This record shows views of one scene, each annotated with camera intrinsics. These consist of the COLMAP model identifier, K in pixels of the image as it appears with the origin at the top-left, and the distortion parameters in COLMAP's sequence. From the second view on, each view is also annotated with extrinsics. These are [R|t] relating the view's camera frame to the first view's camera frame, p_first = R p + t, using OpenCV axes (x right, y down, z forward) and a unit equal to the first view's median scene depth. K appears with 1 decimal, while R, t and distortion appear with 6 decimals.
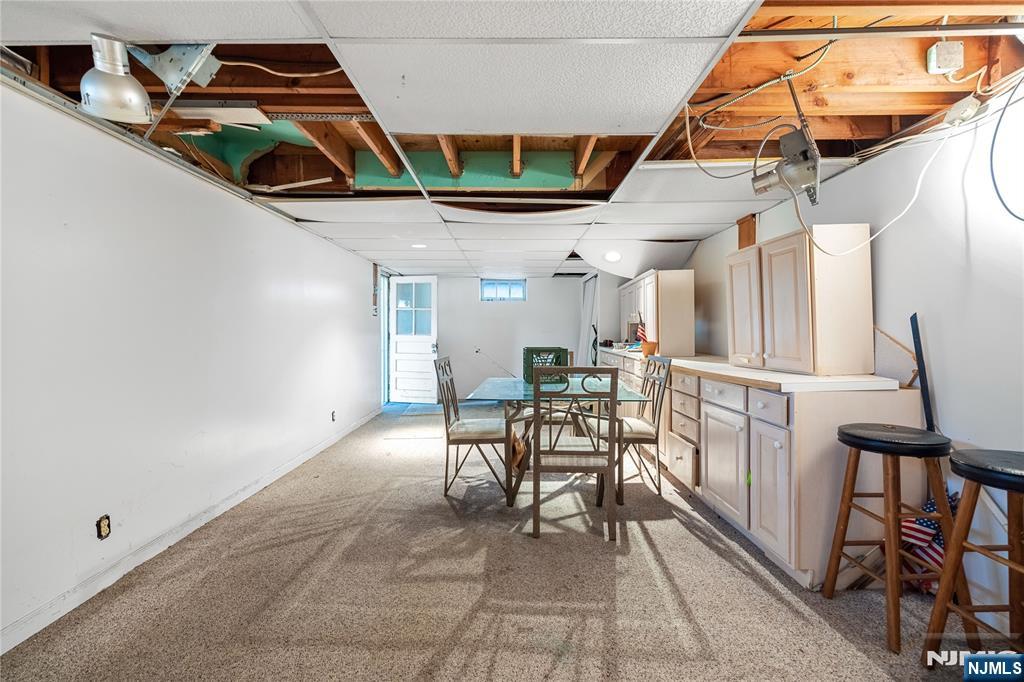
lens RADIAL K [[422.5, 0, 509.4], [0, 422.5, 332.8], [0, 0, 1]] dist [-0.001118, -0.000071]
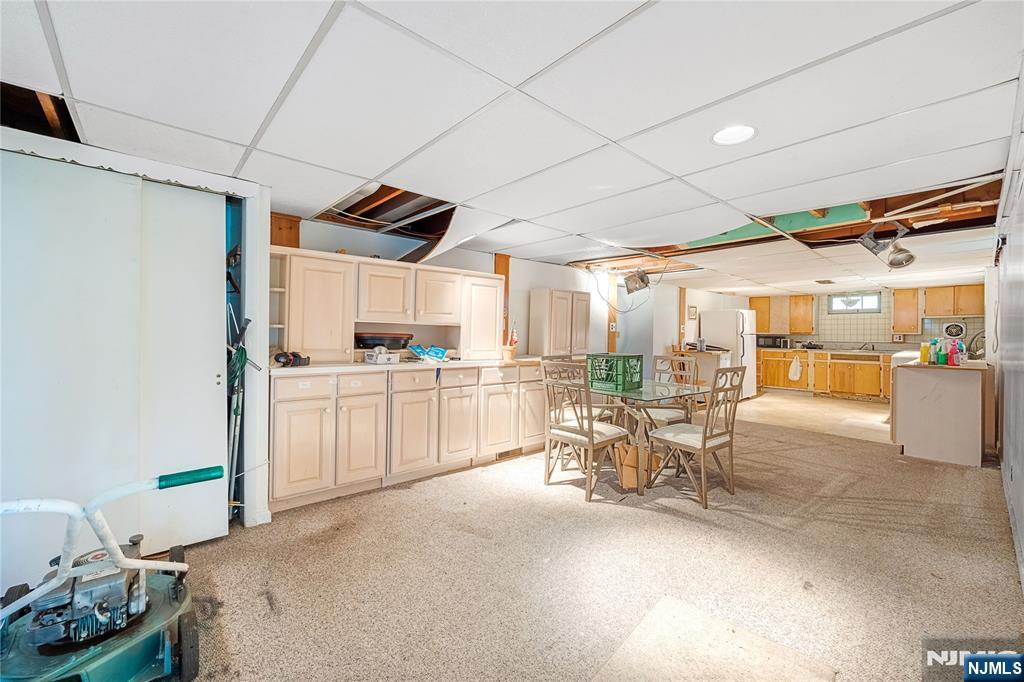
lens RADIAL K [[422.5, 0, 509.4], [0, 422.5, 332.8], [0, 0, 1]] dist [-0.001118, -0.000071]
pose [[-0.674406, -0.007915, 0.738318, -0.553456], [-0.013303, 0.999910, -0.001433, -0.009363], [-0.738241, -0.010788, -0.674451, 2.139606]]
